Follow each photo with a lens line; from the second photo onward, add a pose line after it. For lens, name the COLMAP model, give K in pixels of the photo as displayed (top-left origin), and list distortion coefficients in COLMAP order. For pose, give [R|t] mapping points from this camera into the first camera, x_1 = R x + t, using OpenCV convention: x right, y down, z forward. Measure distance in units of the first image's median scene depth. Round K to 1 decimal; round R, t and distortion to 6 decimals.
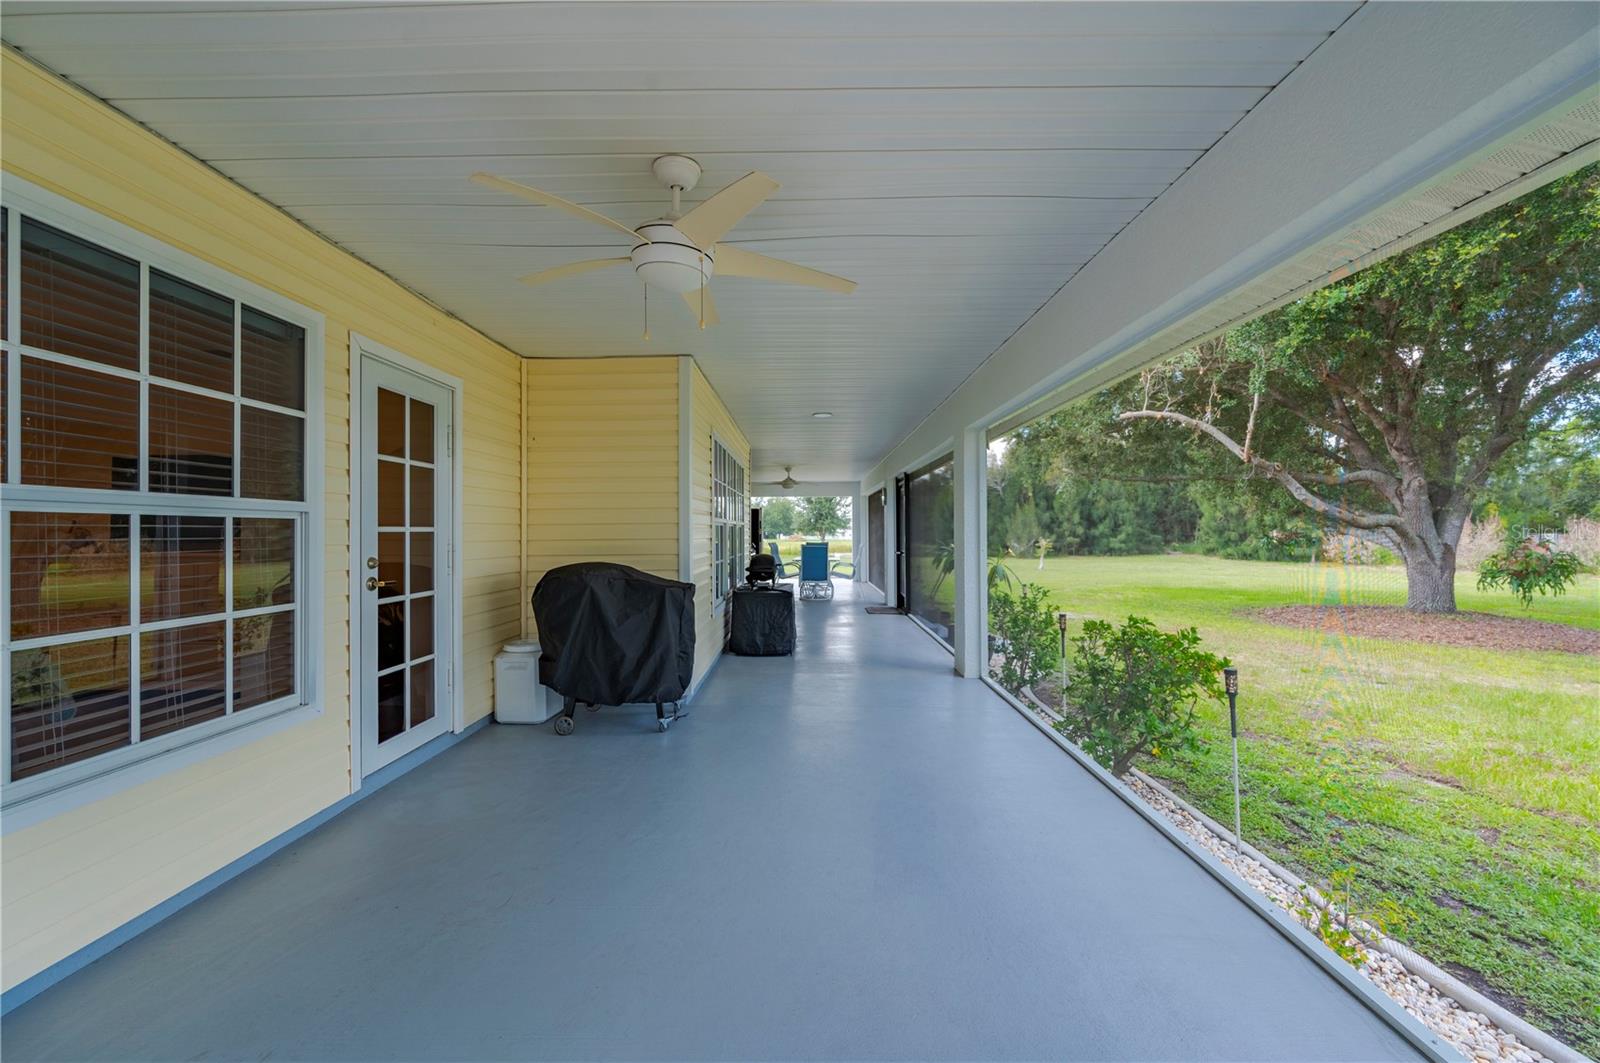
lens RADIAL K [[642.6, 0, 820.1], [0, 642.6, 525.4], [0, 0, 1]] dist [0.002377, 0.001578]
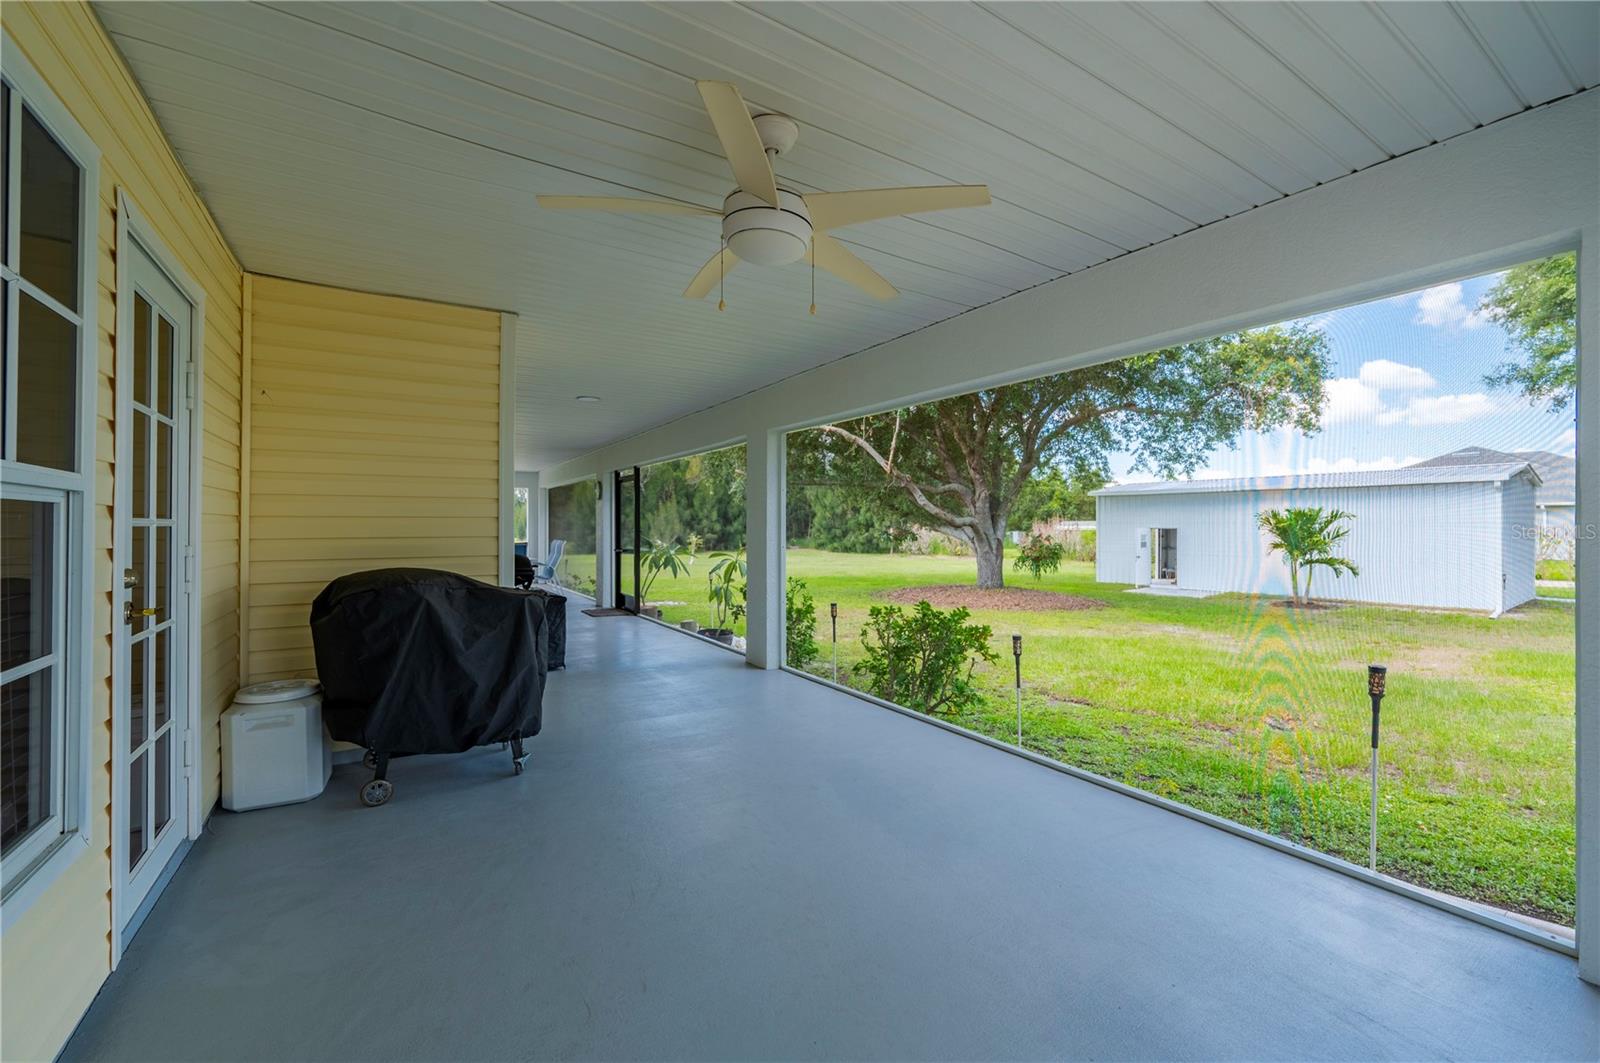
lens RADIAL K [[642.6, 0, 819.5], [0, 642.6, 522.4], [0, 0, 1]] dist [0.002377, 0.001578]
pose [[0.843350, 0.009865, 0.537273, -0.107163], [-0.010402, 0.999944, -0.002032, 0.000200], [-0.537263, -0.003875, 0.843406, 0.032520]]
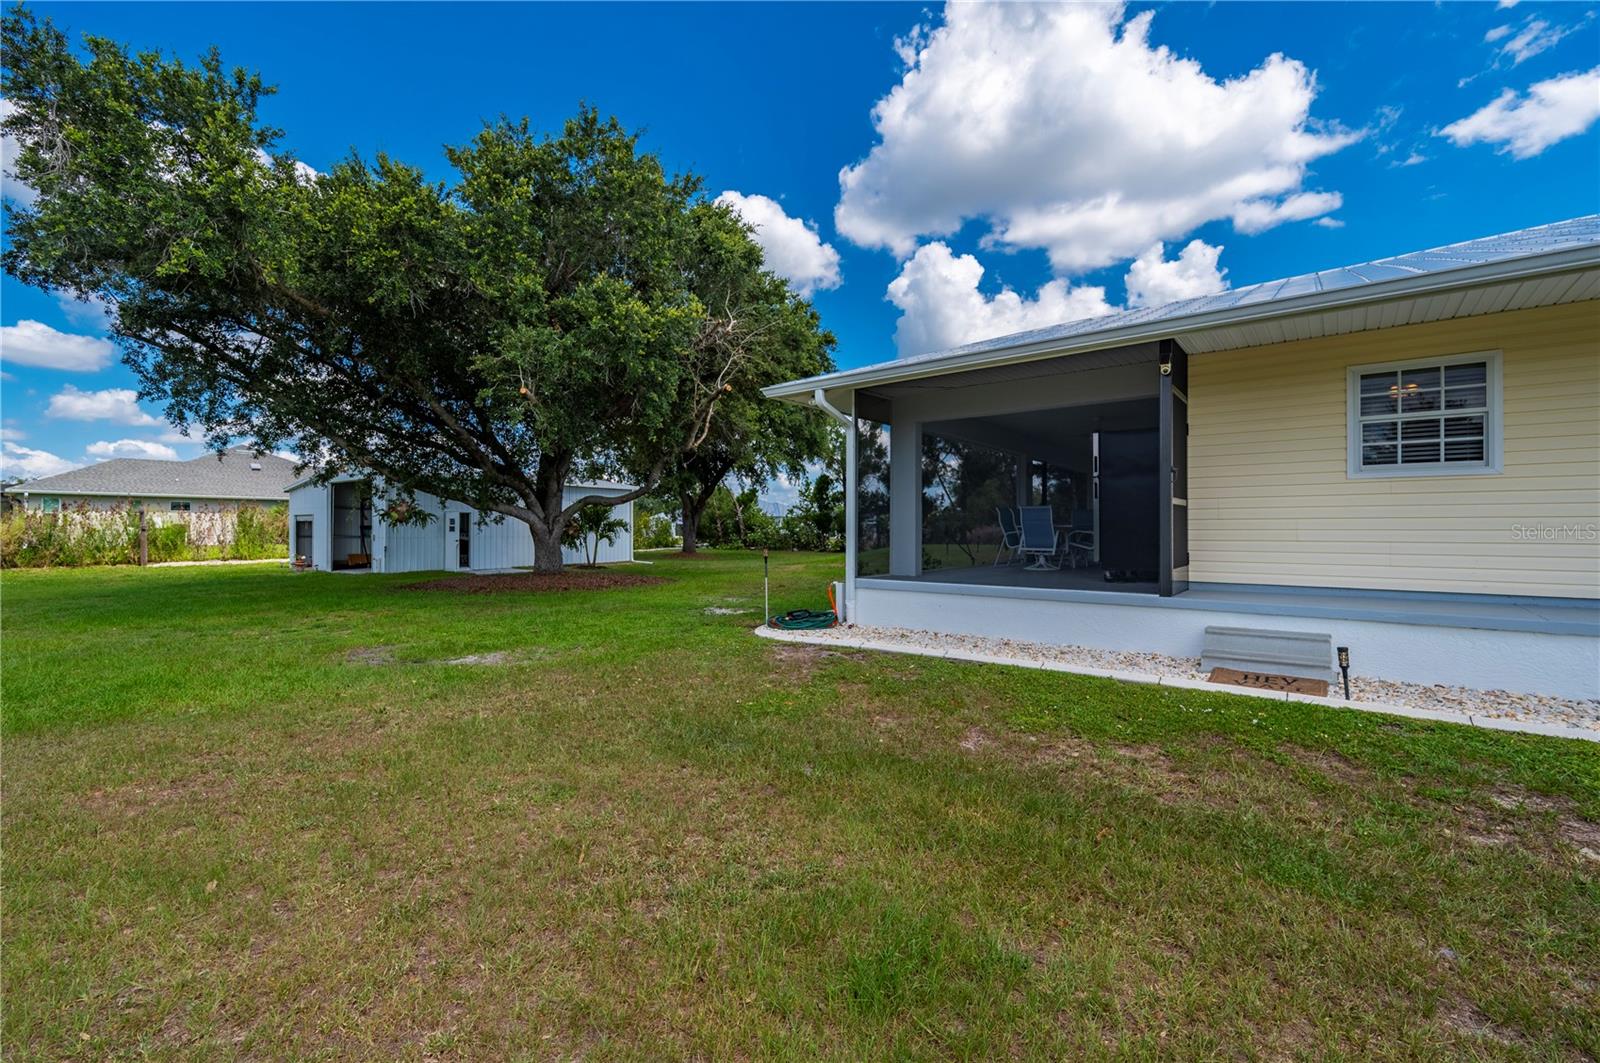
lens RADIAL K [[642.6, 0, 800.3], [0, 642.6, 531.2], [0, 0, 1]] dist [0.002377, 0.001578]
pose [[-0.760701, 0.001396, 0.649101, -0.247105], [-0.002425, 0.999985, -0.004993, 0.058667], [-0.649098, -0.005372, -0.760686, 1.676393]]
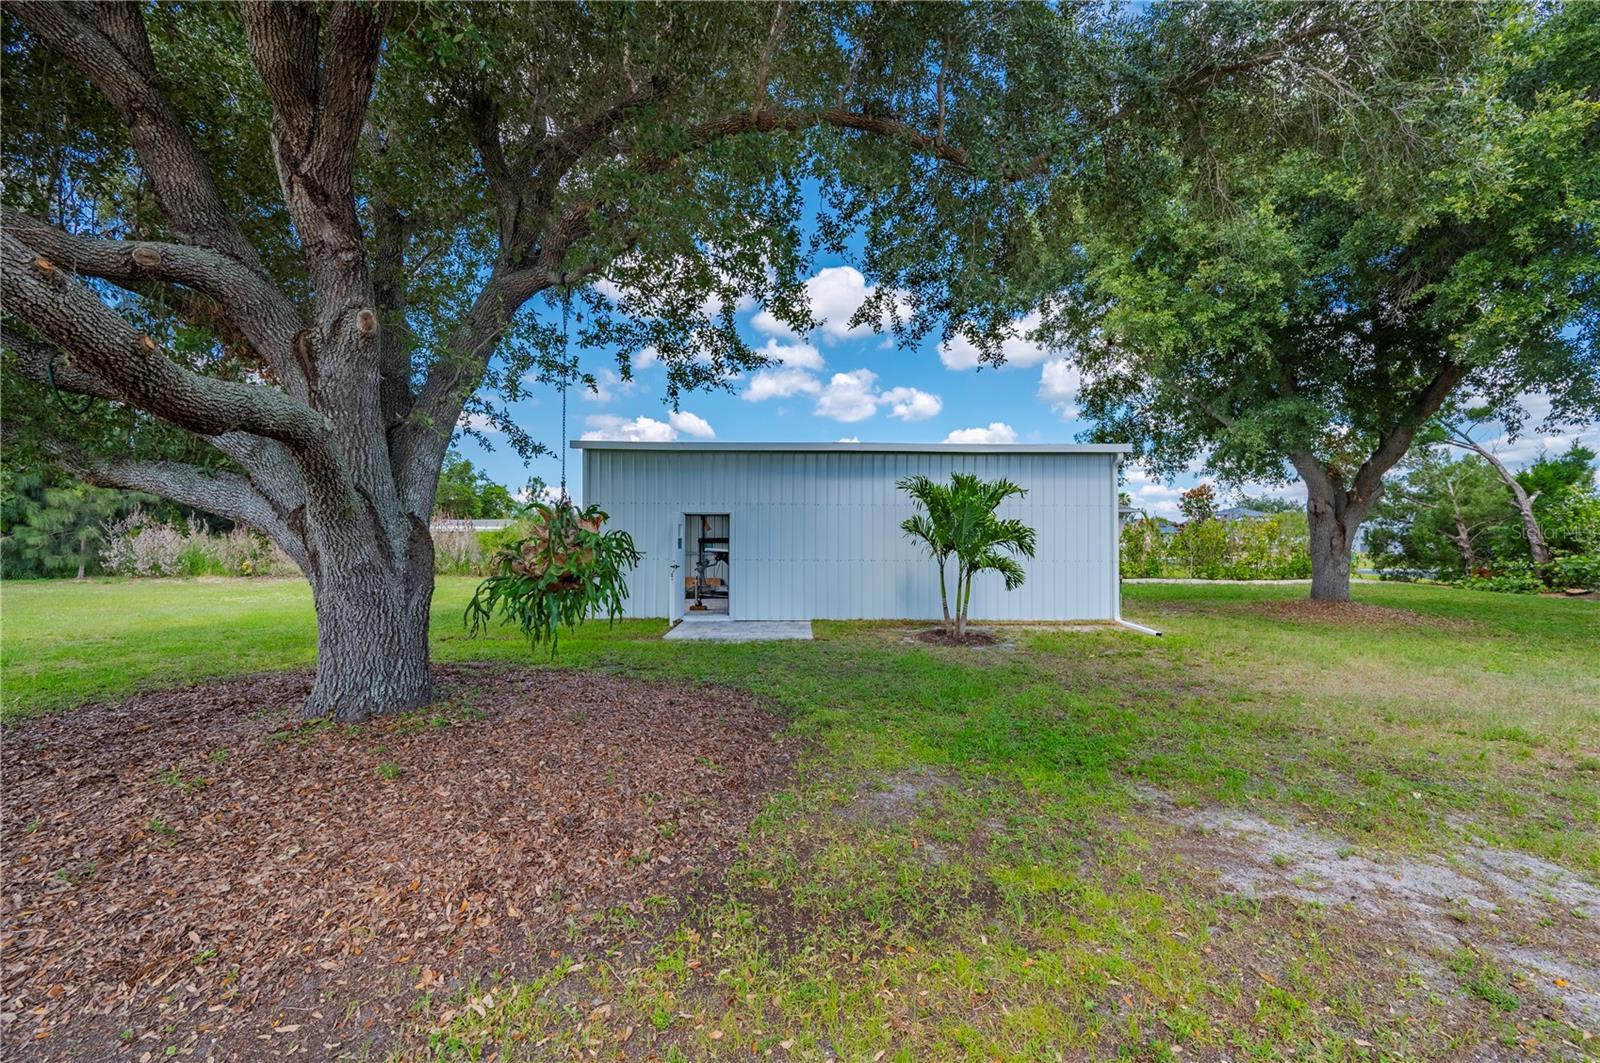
lens RADIAL K [[642.6, 0, 788.3], [0, 642.6, 529.2], [0, 0, 1]] dist [0.002377, 0.001578]
pose [[0.100715, 0.020556, 0.994703, 0.632146], [-0.012101, 0.999738, -0.019435, 0.042065], [-0.994842, -0.010079, 0.100937, 0.757839]]
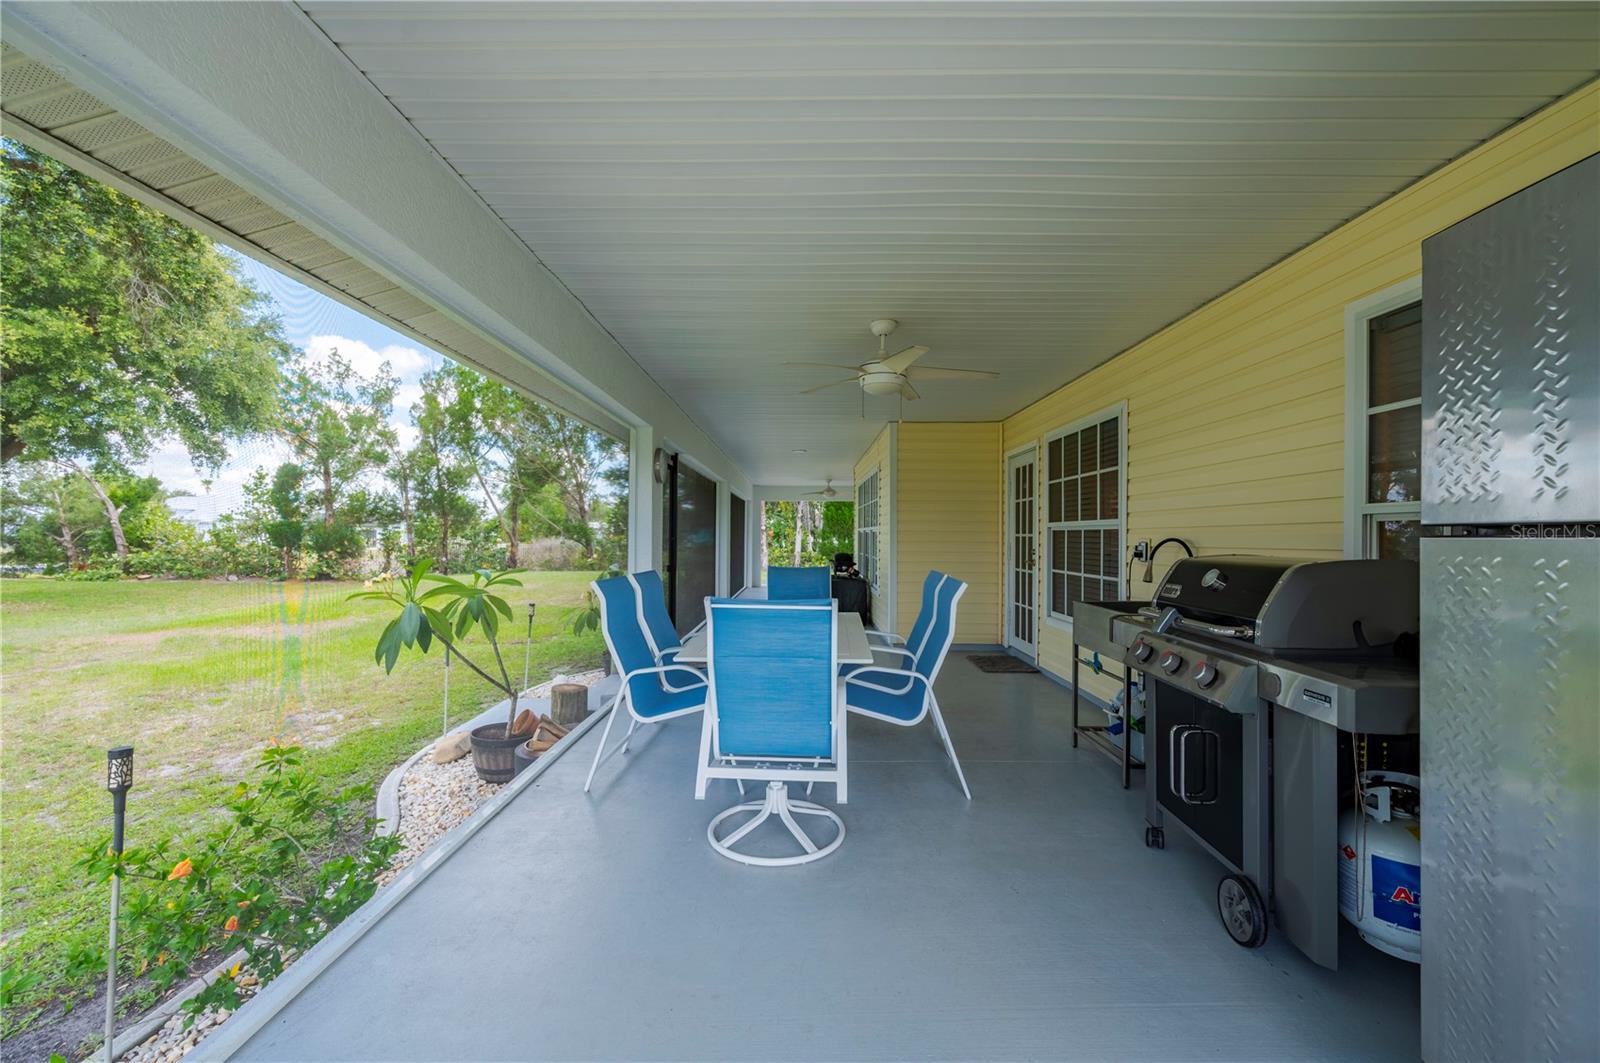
lens RADIAL K [[642.6, 0, 796.8], [0, 642.6, 531.0], [0, 0, 1]] dist [0.002377, 0.001578]
pose [[-0.998703, -0.000463, 0.050921, -0.013245], [-0.001285, 0.999869, -0.016111, 0.012017], [-0.050907, -0.016156, -0.998573, 1.160303]]
